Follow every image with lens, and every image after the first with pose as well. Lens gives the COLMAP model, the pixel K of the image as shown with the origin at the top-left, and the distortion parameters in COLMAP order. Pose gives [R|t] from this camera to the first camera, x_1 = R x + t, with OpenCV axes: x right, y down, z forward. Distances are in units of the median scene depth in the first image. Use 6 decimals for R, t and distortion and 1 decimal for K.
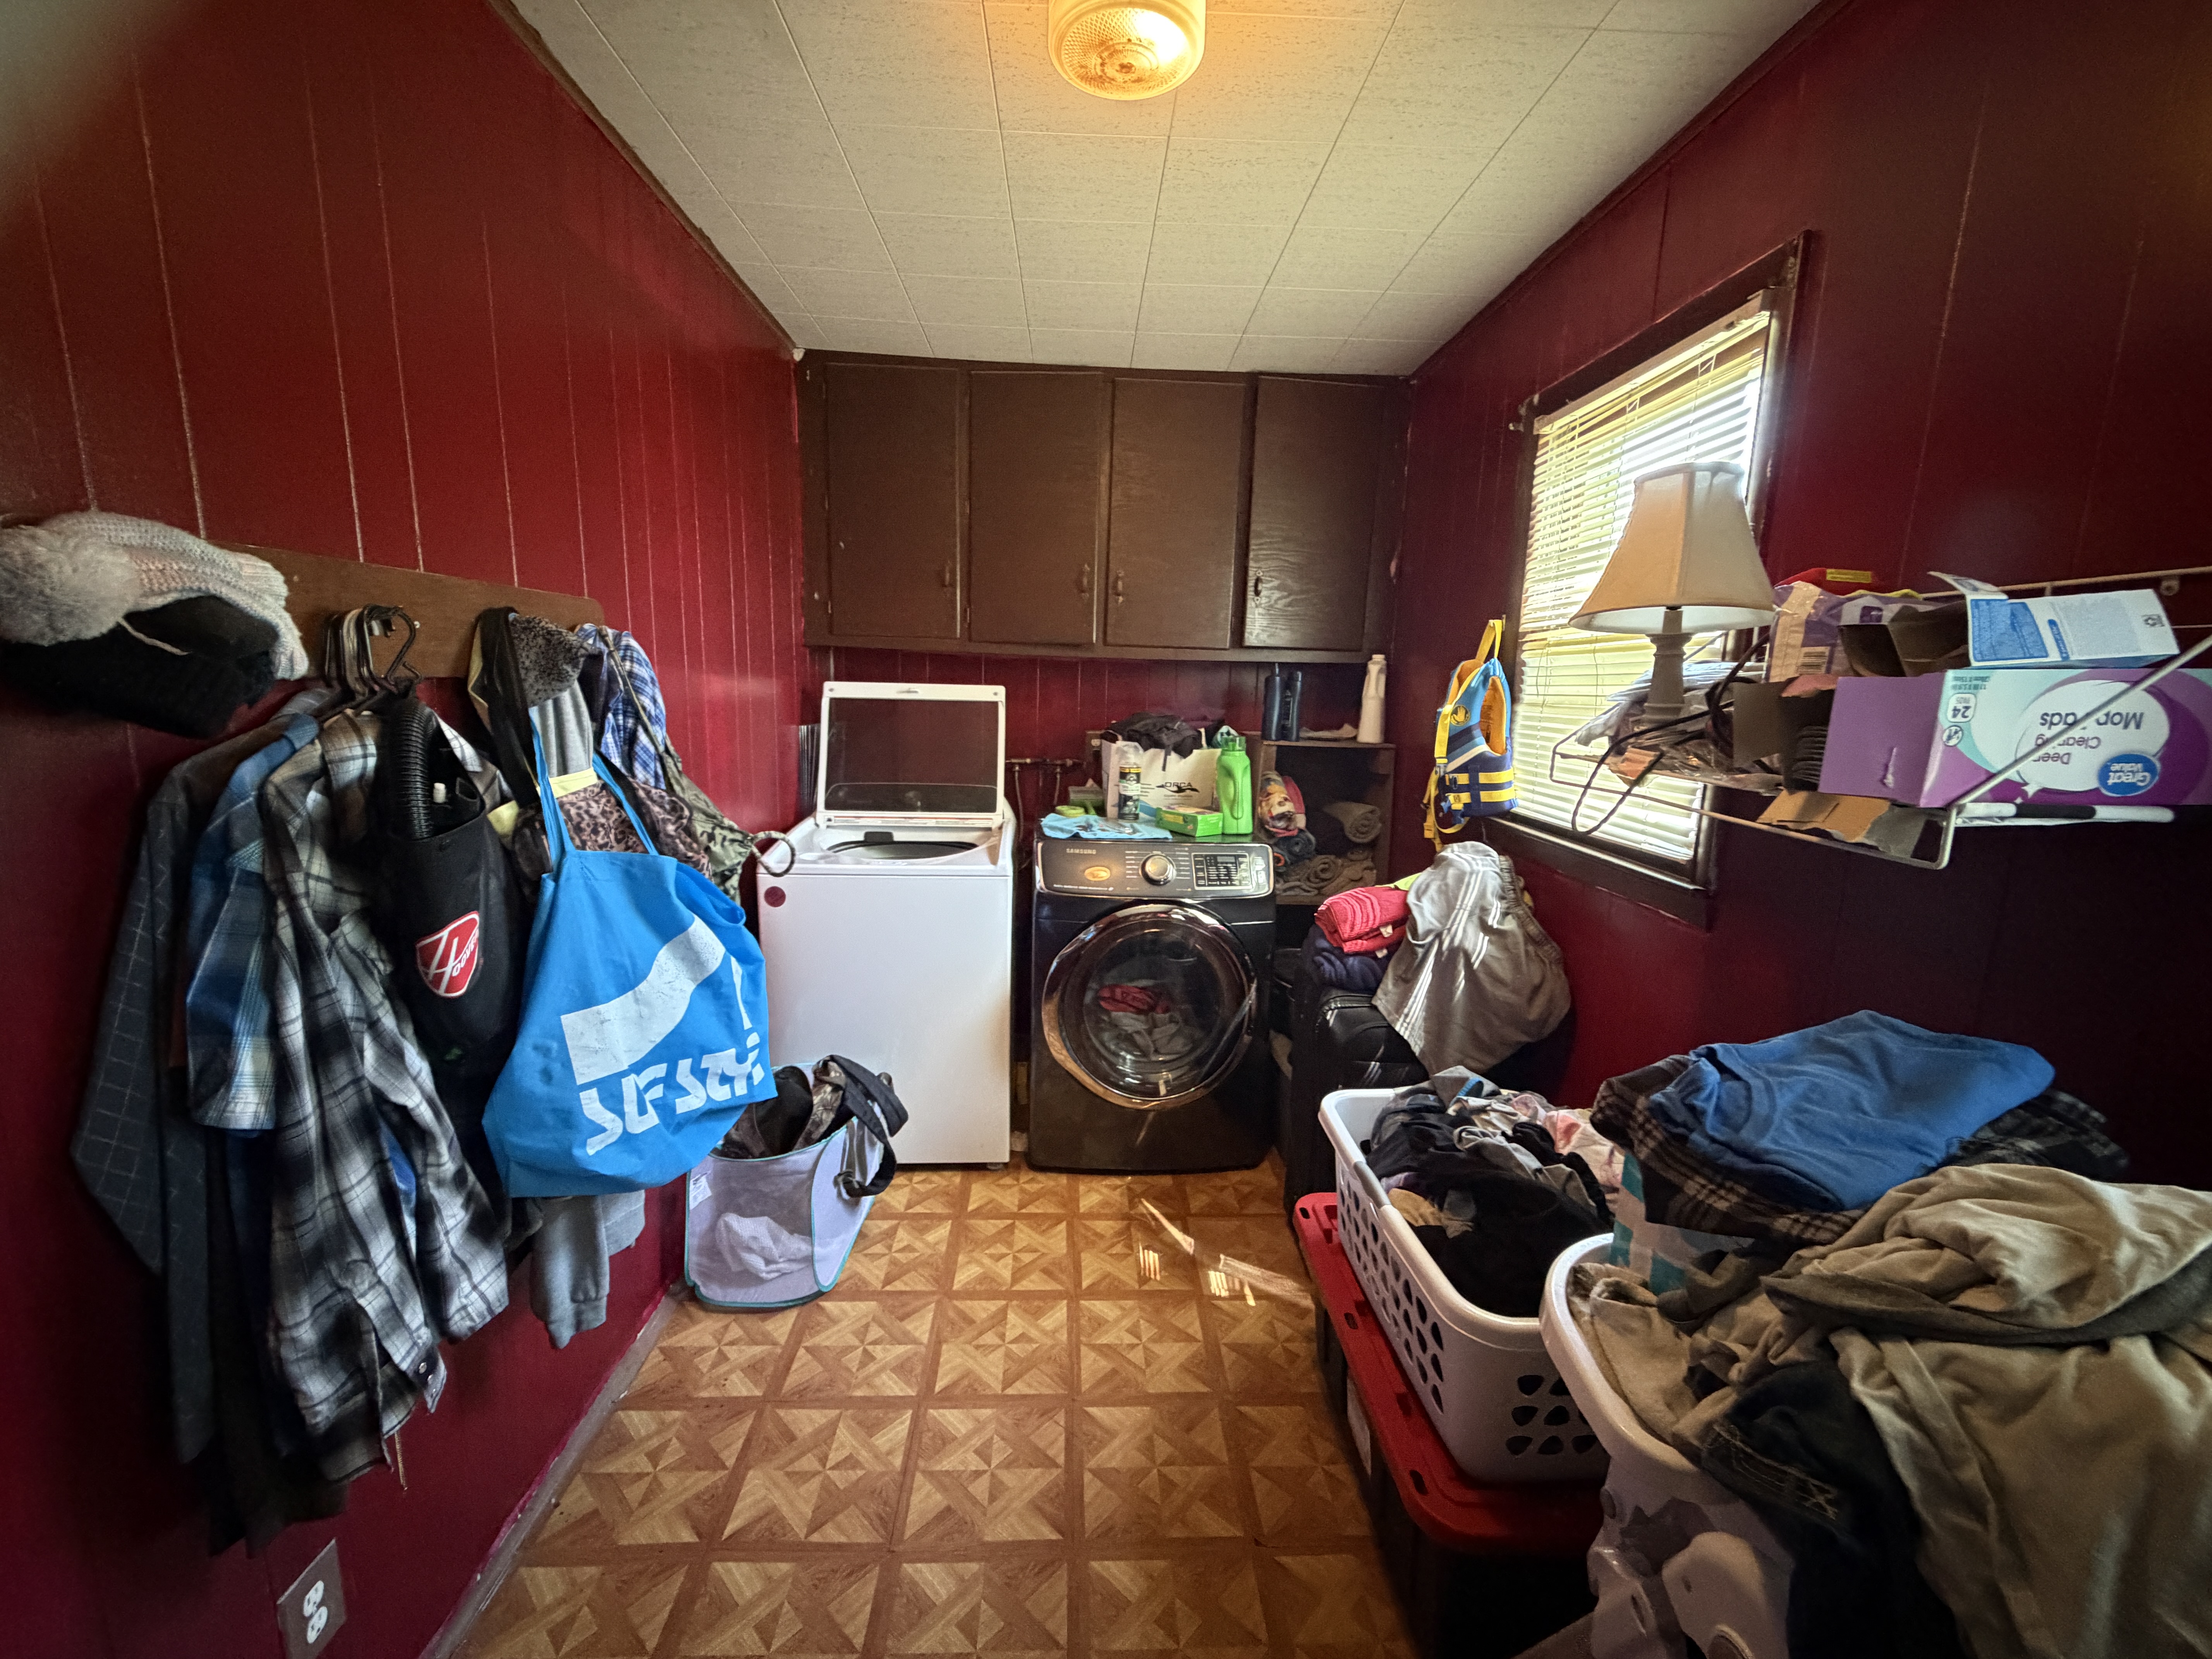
lens RADIAL K [[879.2, 0, 1099.6], [0, 879.2, 830.0], [0, 0, 1]] dist [-0.000383, 0.000169]
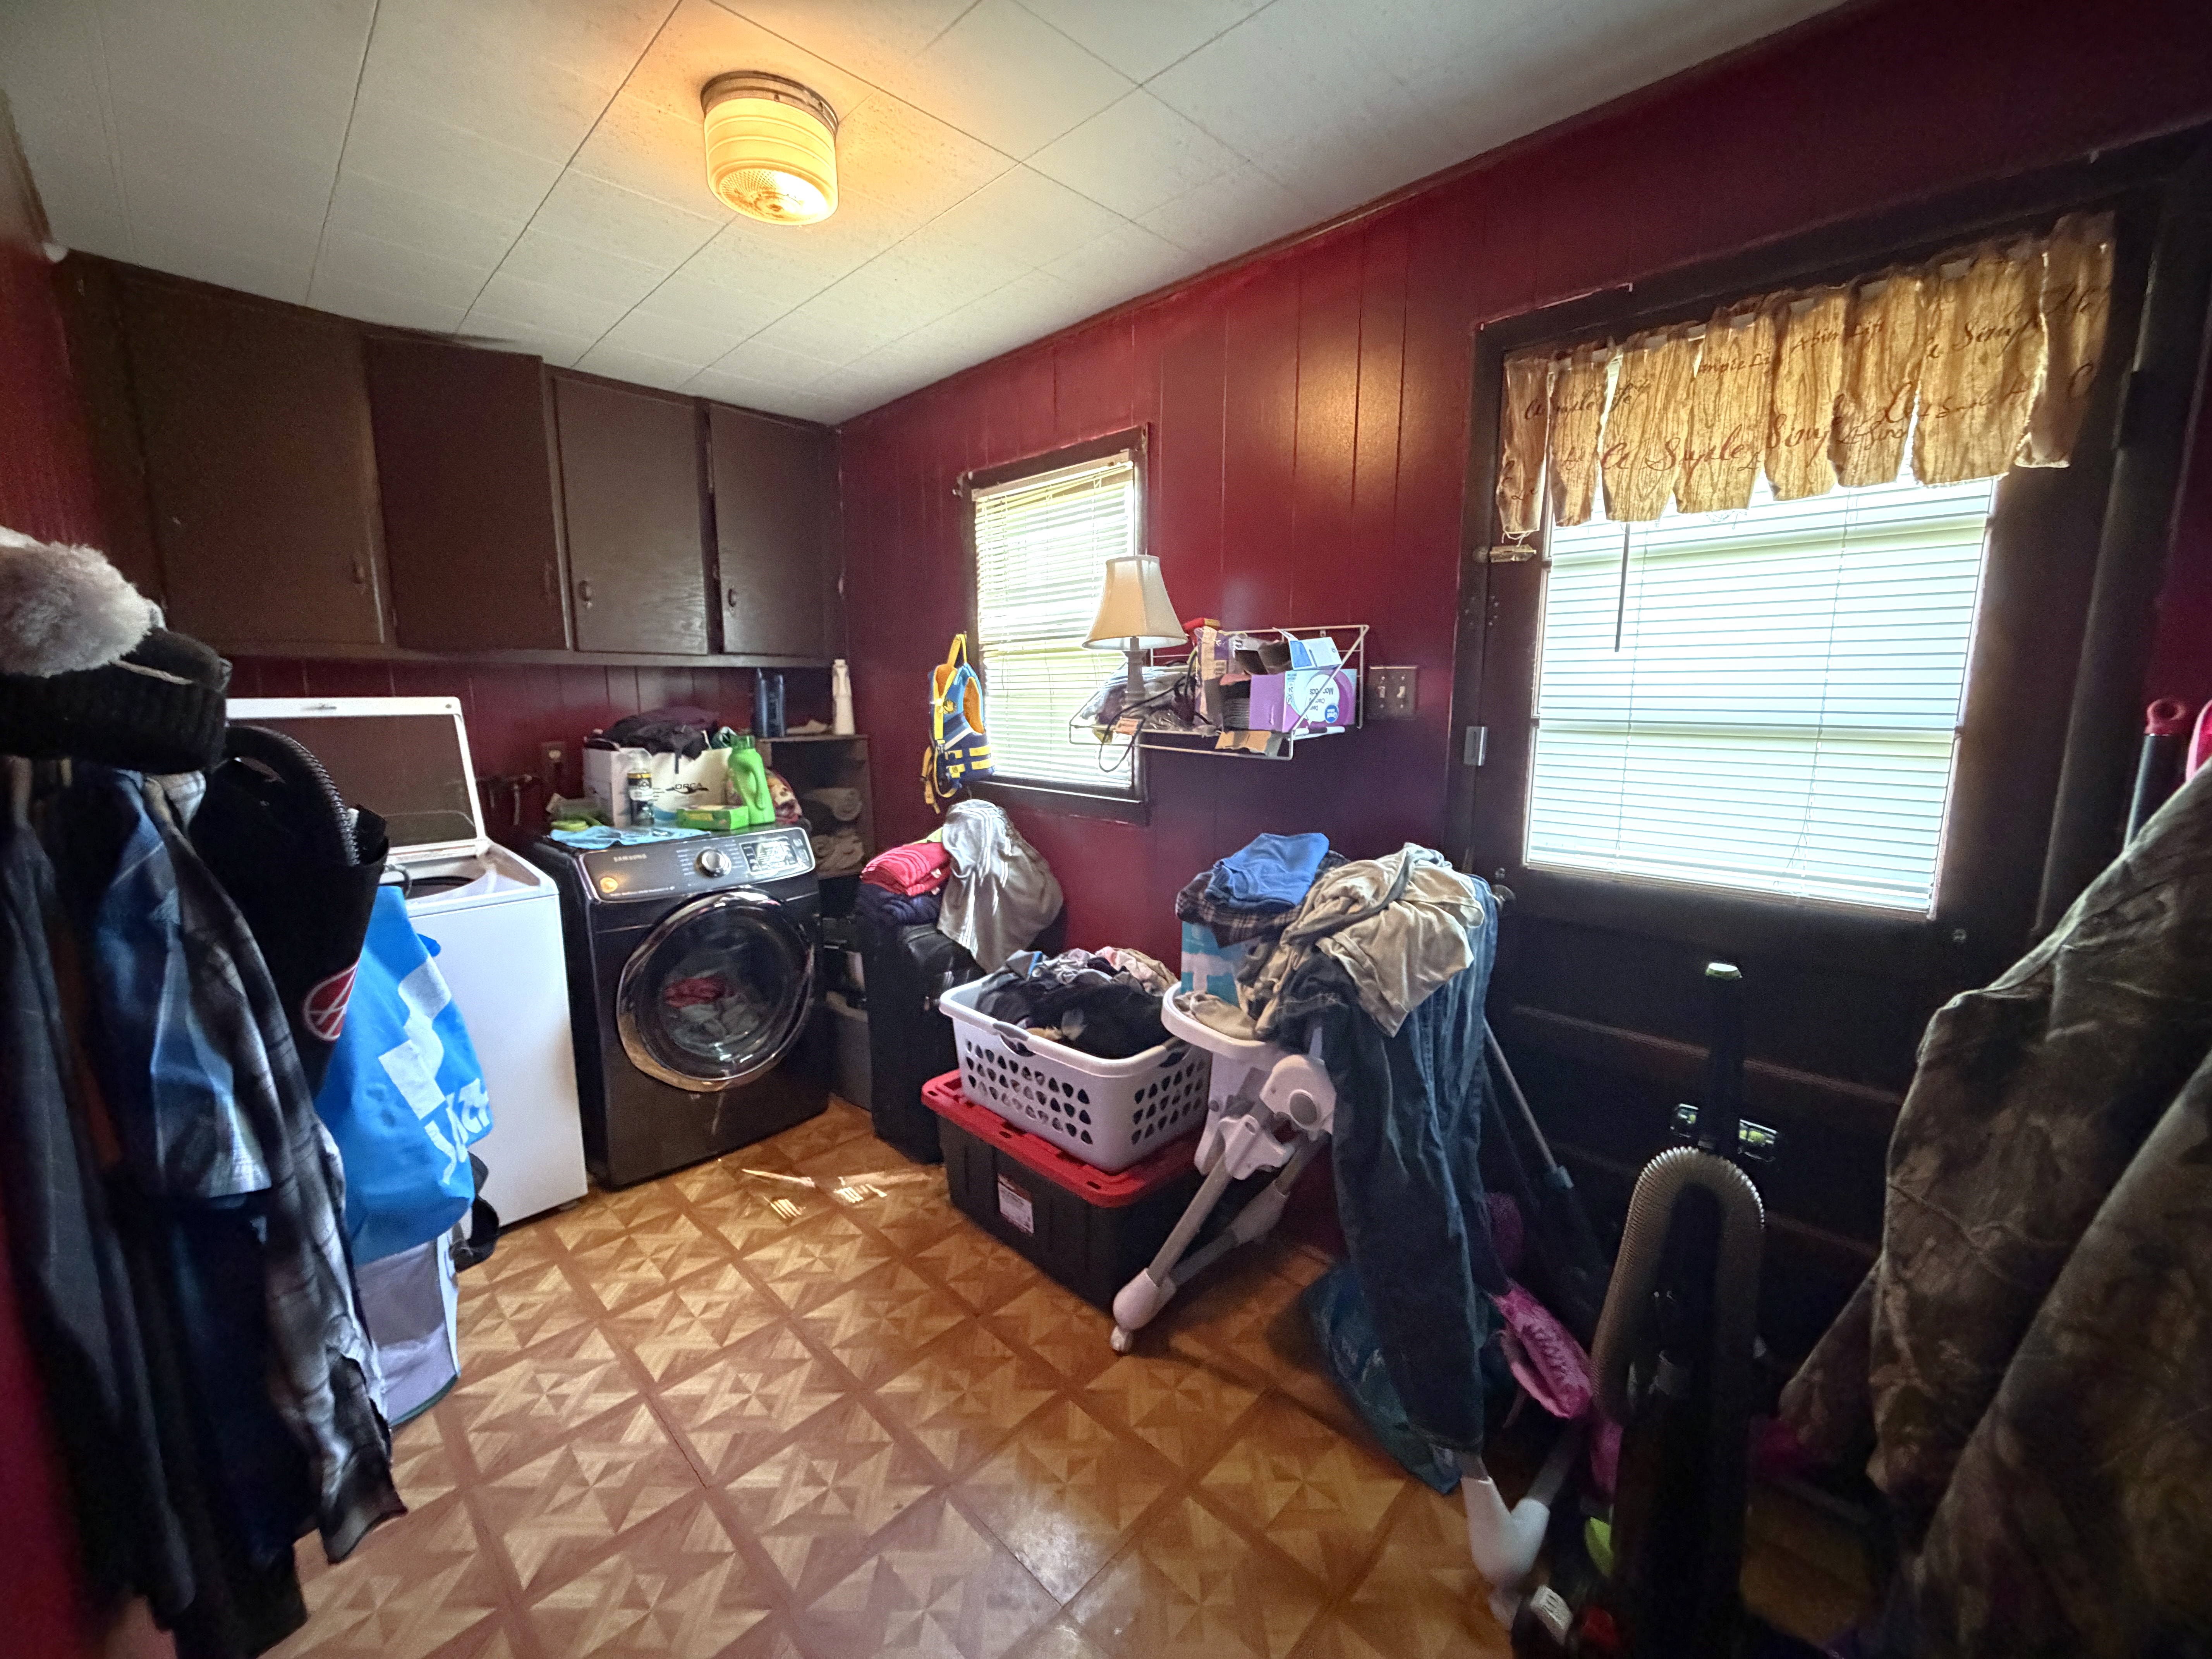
lens RADIAL K [[879.2, 0, 1099.6], [0, 879.2, 830.0], [0, 0, 1]] dist [-0.000383, 0.000169]
pose [[0.726883, -0.136291, 0.673102, -0.377241], [0.135674, 0.989292, 0.053801, 0.014348], [-0.673227, 0.052215, 0.737590, -0.130545]]
